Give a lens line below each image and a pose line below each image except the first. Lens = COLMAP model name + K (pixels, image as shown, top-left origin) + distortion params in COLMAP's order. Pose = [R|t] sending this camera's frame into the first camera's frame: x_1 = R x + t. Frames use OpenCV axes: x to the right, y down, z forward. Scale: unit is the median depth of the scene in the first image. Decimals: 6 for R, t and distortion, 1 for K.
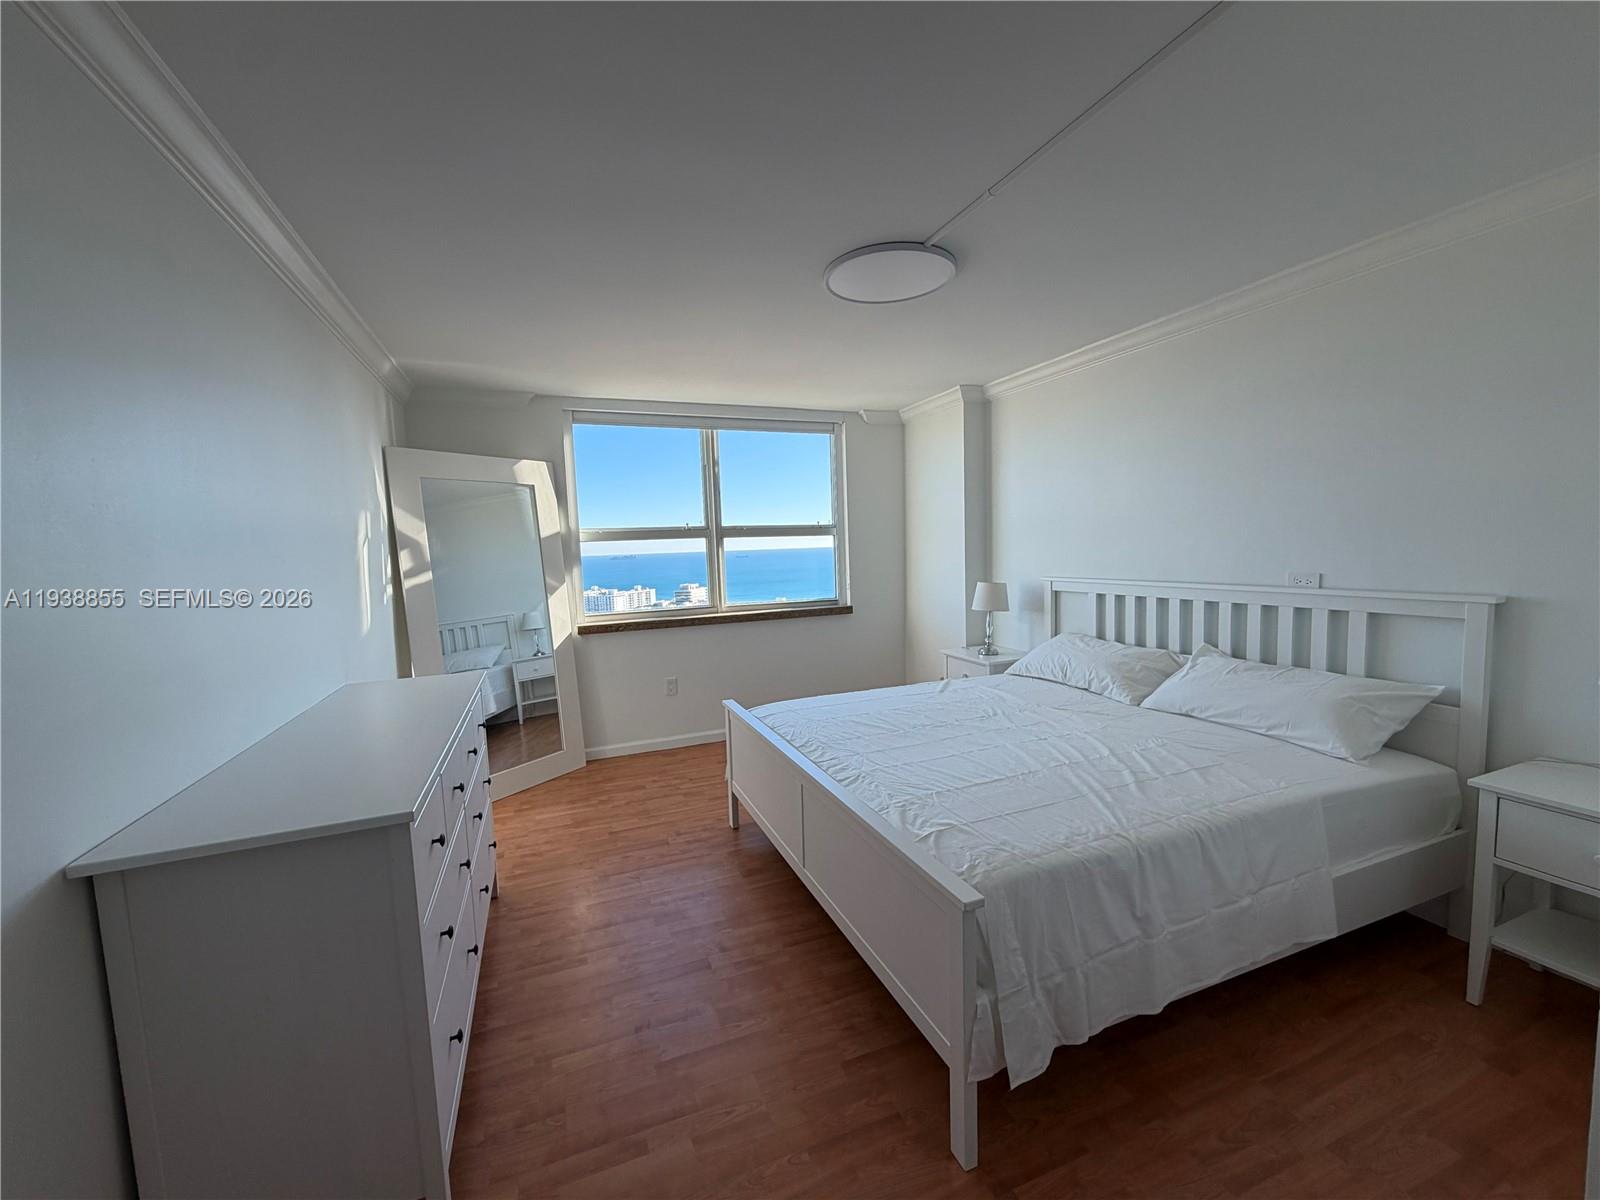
lens RADIAL K [[640.0, 0, 800.0], [0, 640.0, 600.0], [0, 0, 1]] dist [-0.000100, -0.000274]
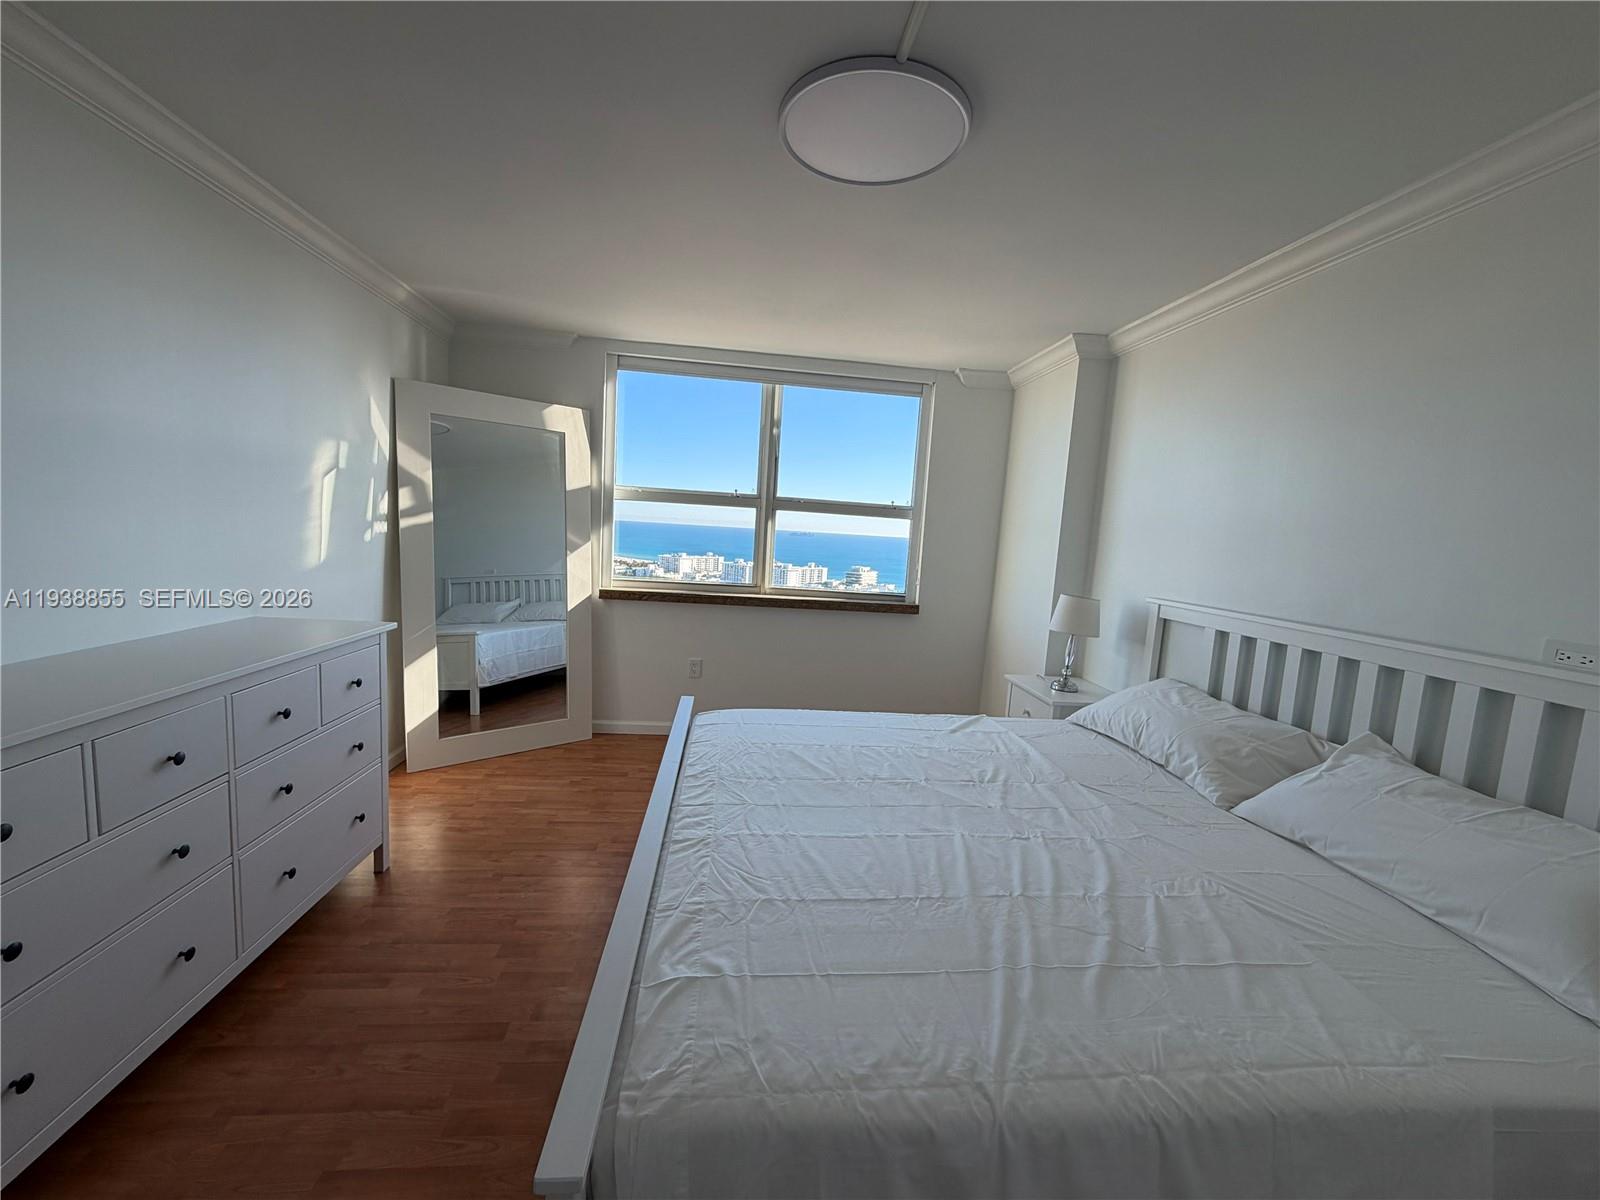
lens RADIAL K [[640.0, 0, 800.0], [0, 640.0, 600.0], [0, 0, 1]] dist [-0.000100, -0.000274]
pose [[0.957259, 0.123403, -0.261585, 0.200382], [-0.117394, 0.992337, 0.038538, -0.015256], [0.264337, -0.006183, 0.964411, 0.204970]]
